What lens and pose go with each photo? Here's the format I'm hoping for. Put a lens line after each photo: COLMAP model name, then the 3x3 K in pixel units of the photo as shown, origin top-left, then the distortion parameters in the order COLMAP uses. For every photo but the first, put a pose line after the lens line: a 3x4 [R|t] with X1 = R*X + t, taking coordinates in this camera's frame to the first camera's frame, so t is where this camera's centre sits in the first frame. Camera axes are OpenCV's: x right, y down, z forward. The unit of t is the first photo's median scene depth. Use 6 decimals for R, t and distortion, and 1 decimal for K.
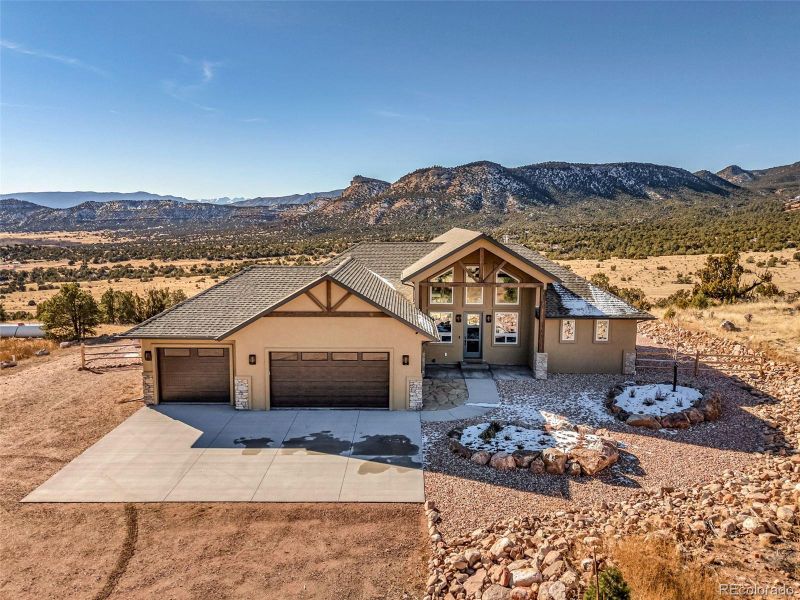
lens RADIAL K [[586.0, 0, 400.0], [0, 586.0, 300.0], [0, 0, 1]] dist [0.150078, -0.264546]
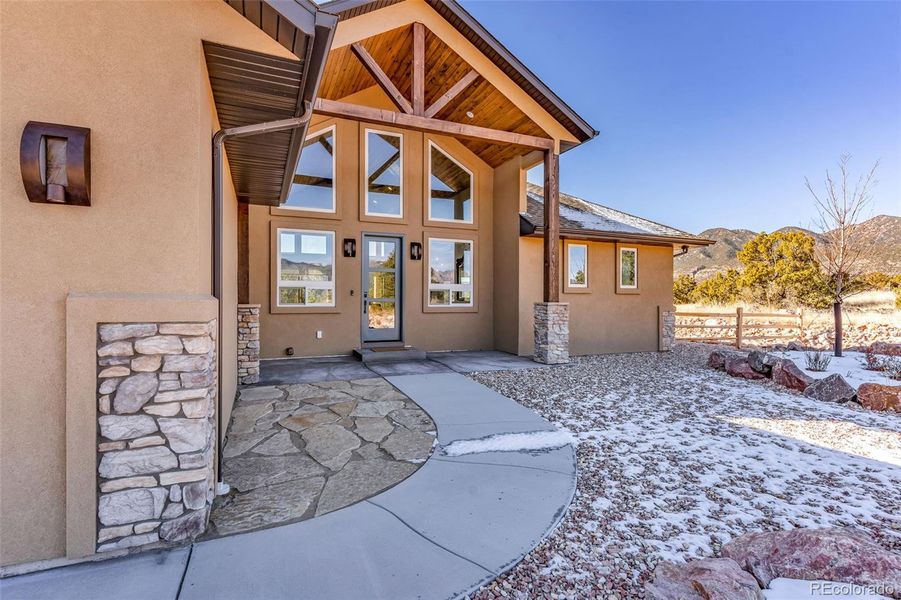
lens RADIAL K [[443.9, 0, 450.5], [0, 443.9, 300.0], [0, 0, 1]] dist [0.001312, 0.000144]
pose [[0.916547, -0.002380, 0.399920, 0.047278], [0.059084, 0.989815, -0.129519, 0.144188], [-0.395538, 0.142339, 0.907353, 0.850595]]
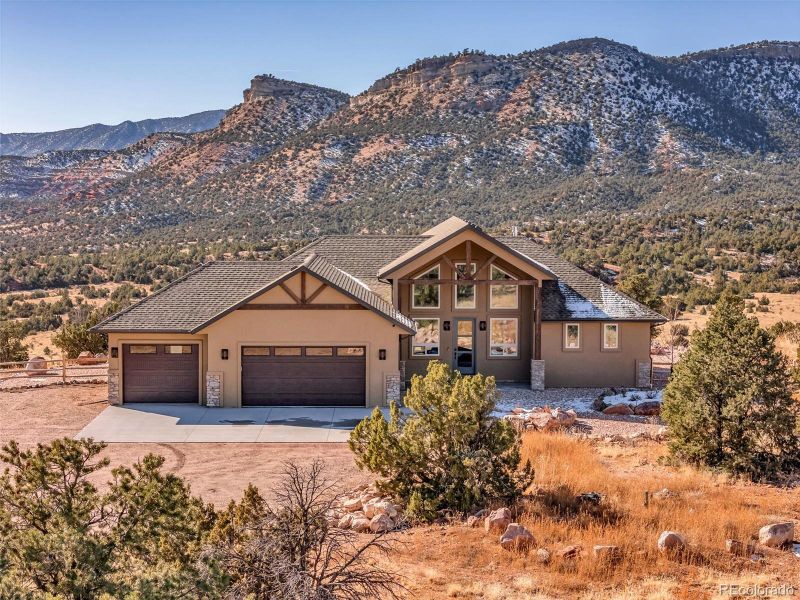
lens RADIAL K [[1601.3, 0, 400.0], [0, 1601.3, 300.0], [0, 0, 1]] dist [0.005147, -0.061834]
pose [[0.999874, -0.003841, 0.015420, -0.001627], [0.004866, 0.997743, -0.066974, 0.183089], [-0.015128, 0.067040, 0.997636, -1.580235]]
